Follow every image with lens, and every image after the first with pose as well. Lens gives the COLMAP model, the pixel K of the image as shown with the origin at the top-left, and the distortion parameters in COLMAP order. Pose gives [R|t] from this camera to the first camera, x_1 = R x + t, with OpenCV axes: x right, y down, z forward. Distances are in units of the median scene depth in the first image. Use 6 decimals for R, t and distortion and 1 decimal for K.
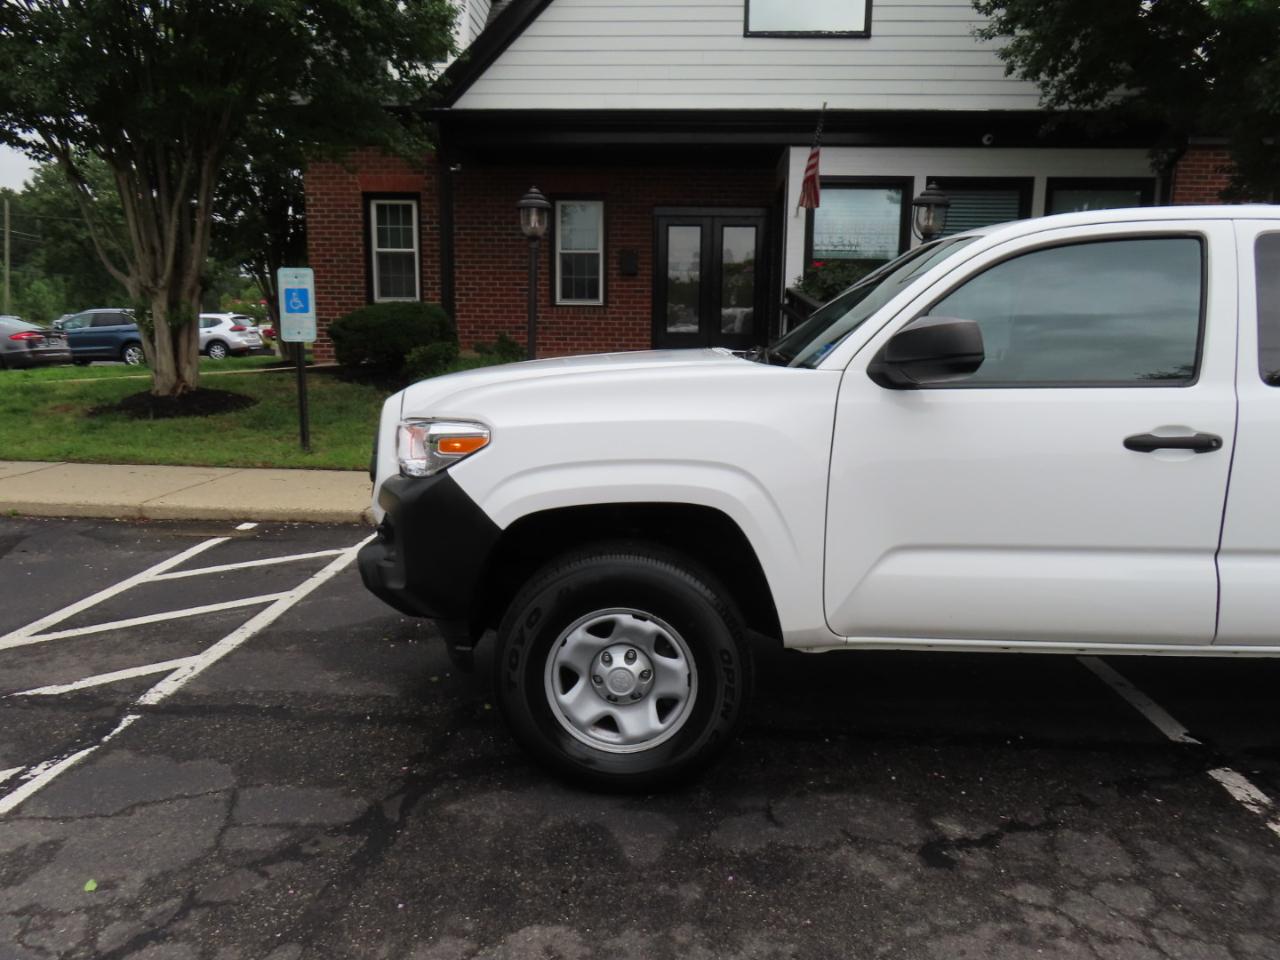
lens RADIAL K [[915.9, 0, 645.4], [0, 915.9, 481.1], [0, 0, 1]] dist [-0.010230, 0.004820]
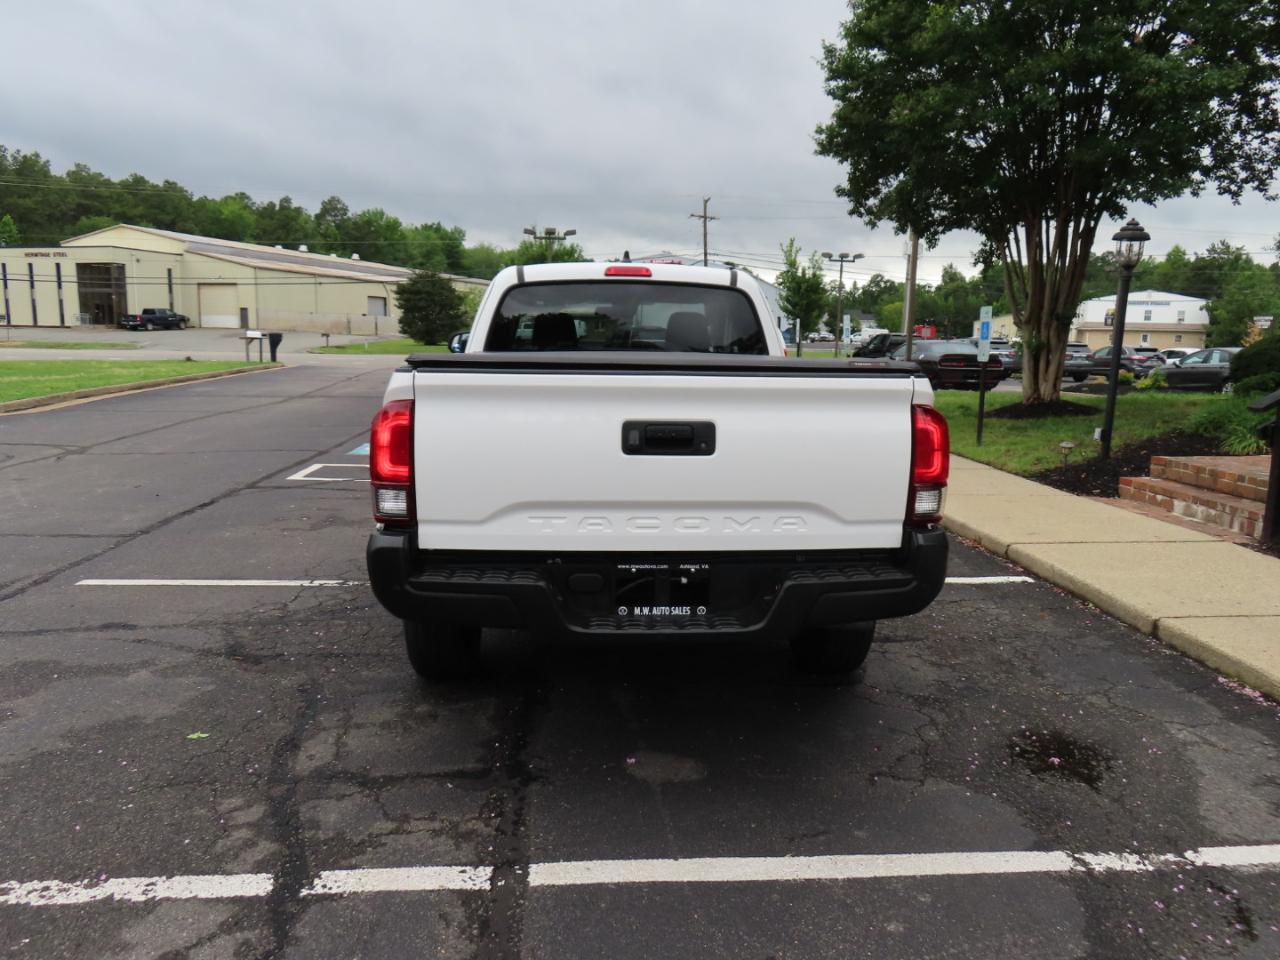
lens RADIAL K [[915.9, 0, 647.0], [0, 915.9, 486.5], [0, 0, 1]] dist [-0.010230, 0.004820]
pose [[0.120868, 0.145521, -0.981944, 0.756893], [-0.182596, 0.975577, 0.122102, -0.040626], [0.975730, 0.164541, 0.144488, 0.304137]]
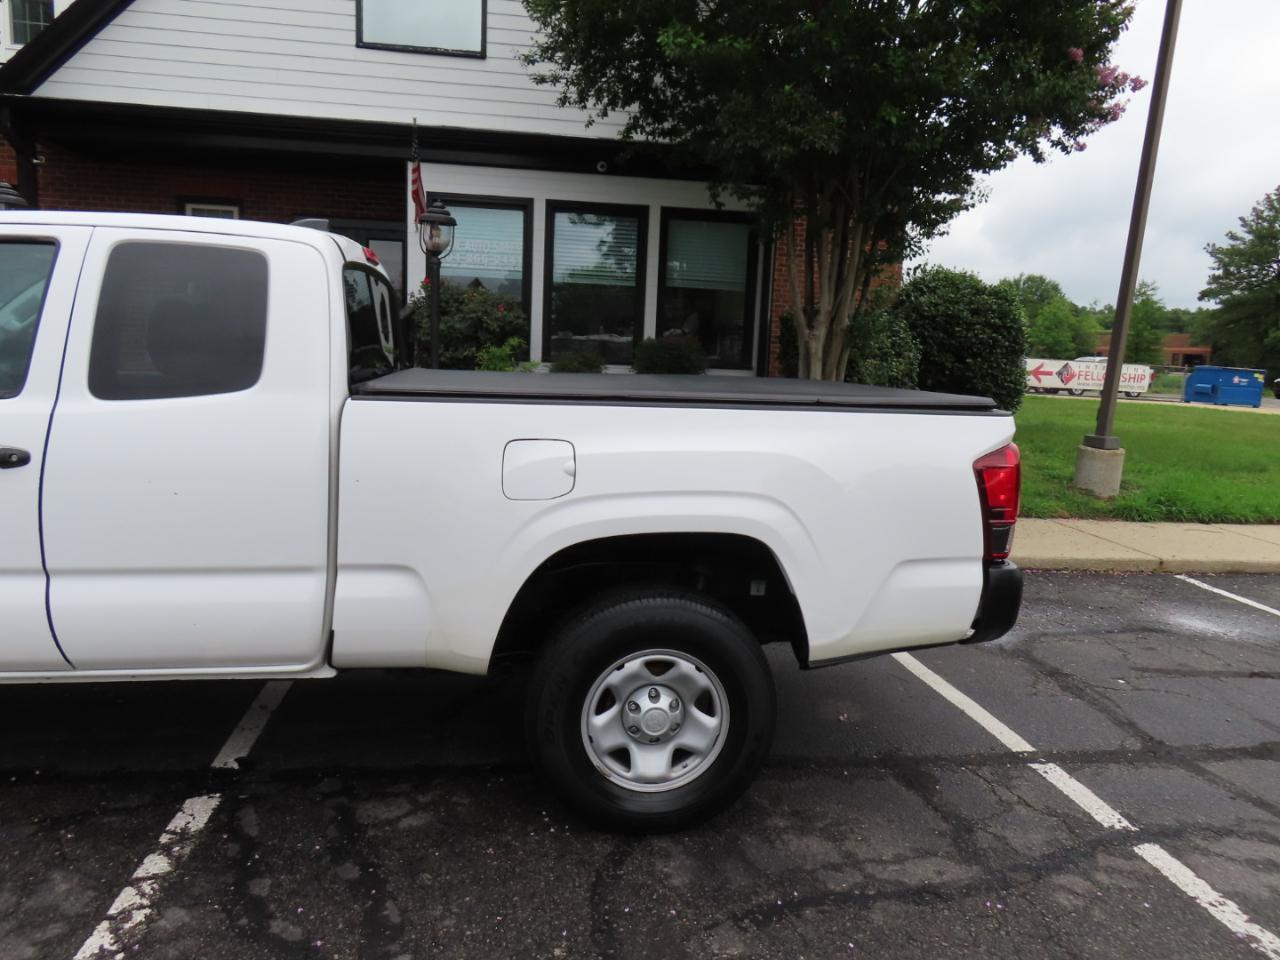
lens RADIAL K [[915.9, 0, 644.3], [0, 915.9, 481.4], [0, 0, 1]] dist [-0.010230, 0.004820]
pose [[0.981468, 0.000183, 0.191628, 0.286507], [0.003692, 0.999796, -0.019867, 0.001033], [-0.191593, 0.020206, 0.981267, -0.014754]]
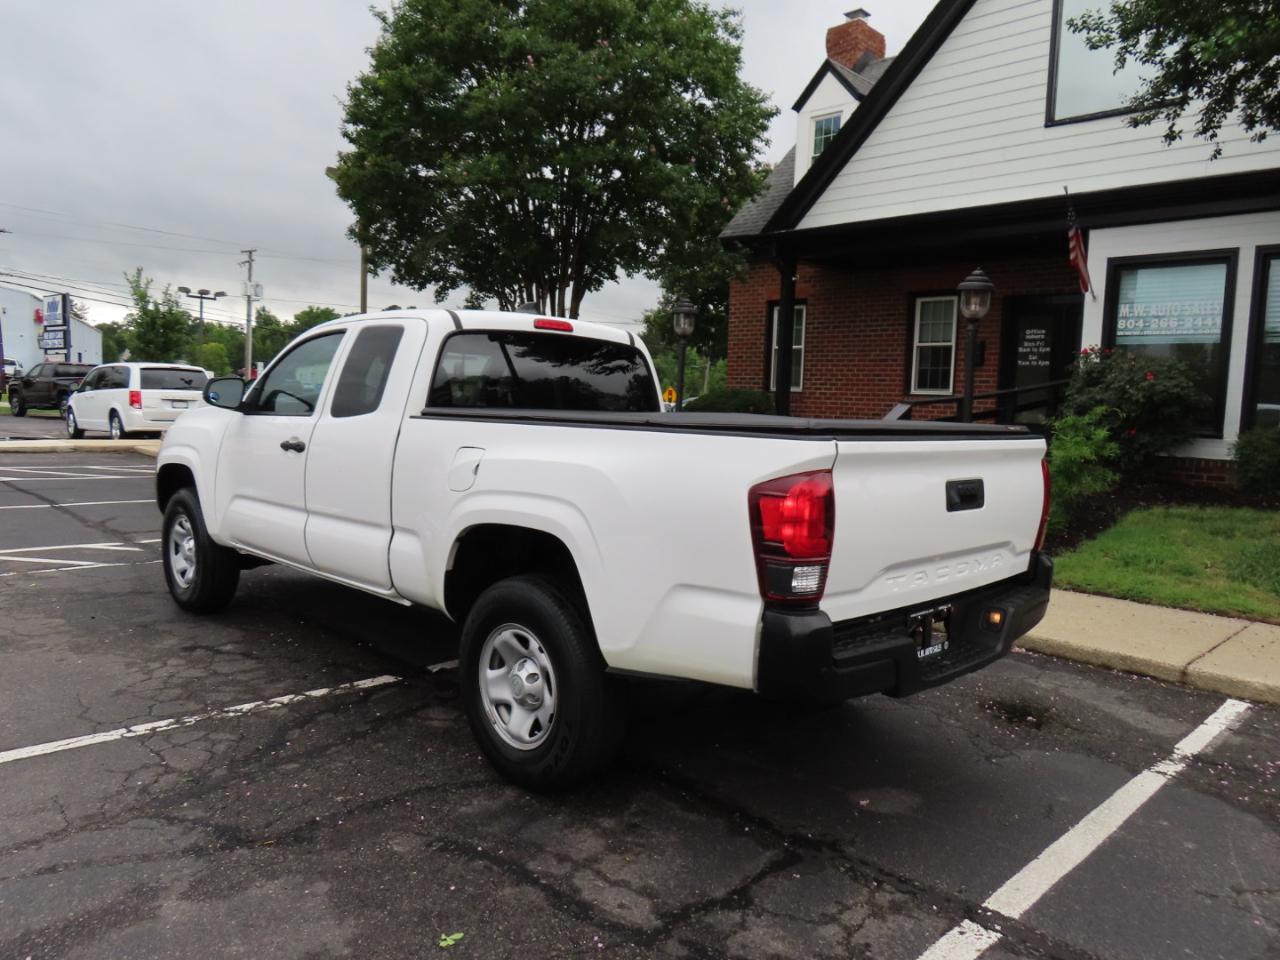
lens RADIAL K [[915.9, 0, 645.6], [0, 915.9, 481.7], [0, 0, 1]] dist [-0.010230, 0.004820]
pose [[0.741844, 0.071355, -0.666765, 0.608643], [-0.139569, 0.988977, -0.049448, 0.005192], [0.655887, 0.129742, 0.743626, 0.035429]]
